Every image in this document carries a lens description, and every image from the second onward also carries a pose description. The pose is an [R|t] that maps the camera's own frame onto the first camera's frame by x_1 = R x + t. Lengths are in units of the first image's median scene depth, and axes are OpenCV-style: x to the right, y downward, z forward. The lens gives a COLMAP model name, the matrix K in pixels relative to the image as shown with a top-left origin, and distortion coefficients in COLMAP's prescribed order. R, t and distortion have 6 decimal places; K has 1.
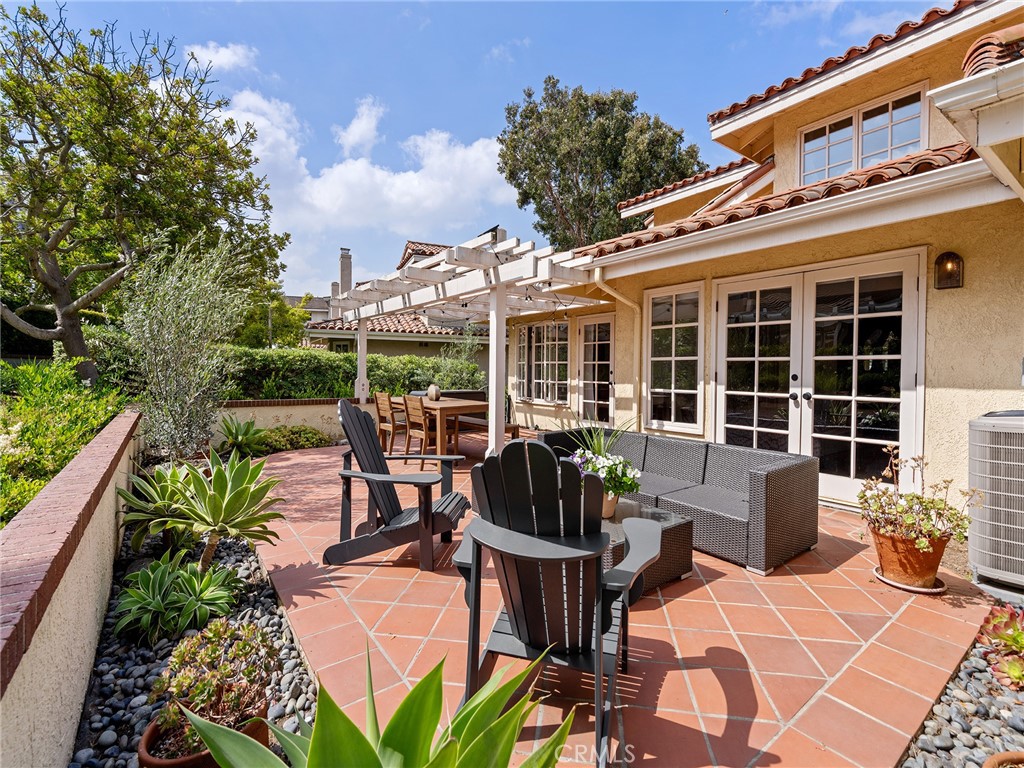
lens RADIAL K [[473.1, 0, 511.3], [0, 473.1, 377.0], [0, 0, 1]] dist [0.003934, 0.000600]
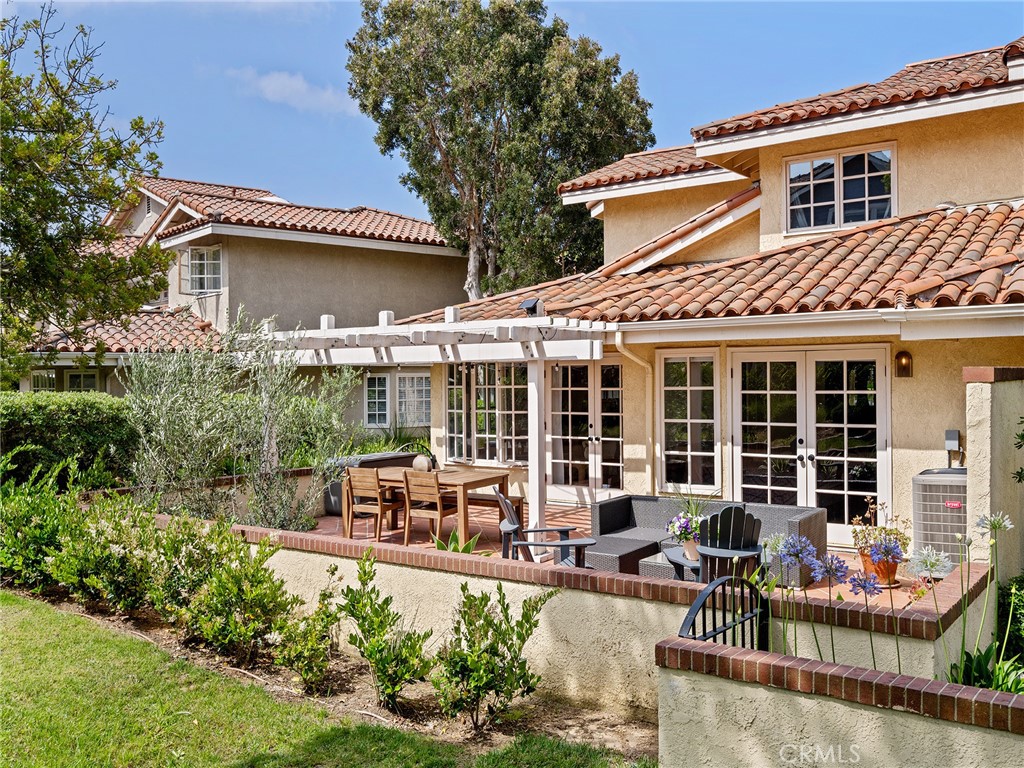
lens RADIAL K [[959.5, 0, 510.5], [0, 959.5, 388.4], [0, 0, 1]] dist [0.015251, 0.000000]
pose [[0.953742, -0.027172, 0.299395, -0.656941], [0.026823, 0.999626, 0.005276, -0.135547], [-0.299427, 0.002998, 0.954115, -0.867169]]
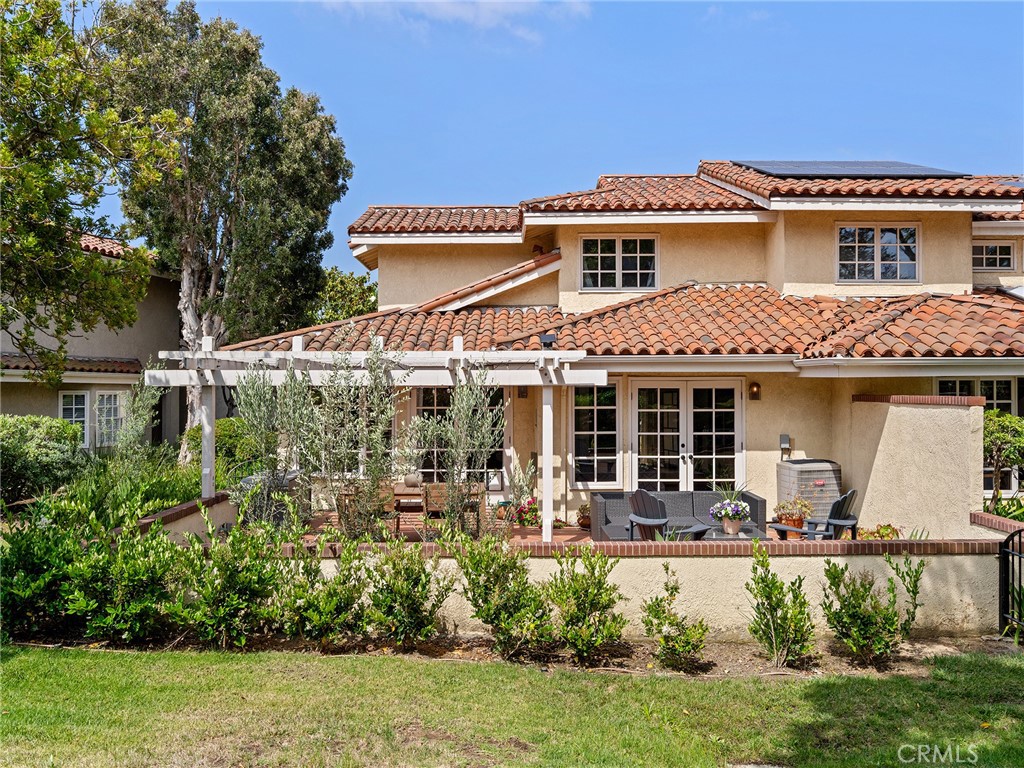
lens RADIAL K [[813.3, 0, 511.9], [0, 813.3, 389.5], [0, 0, 1]] dist [0.013230, 0.003210]
pose [[0.580939, -0.014261, 0.813822, -1.688158], [0.019142, 0.999809, 0.003855, -0.179864], [-0.813722, 0.013339, 0.581101, -0.113164]]
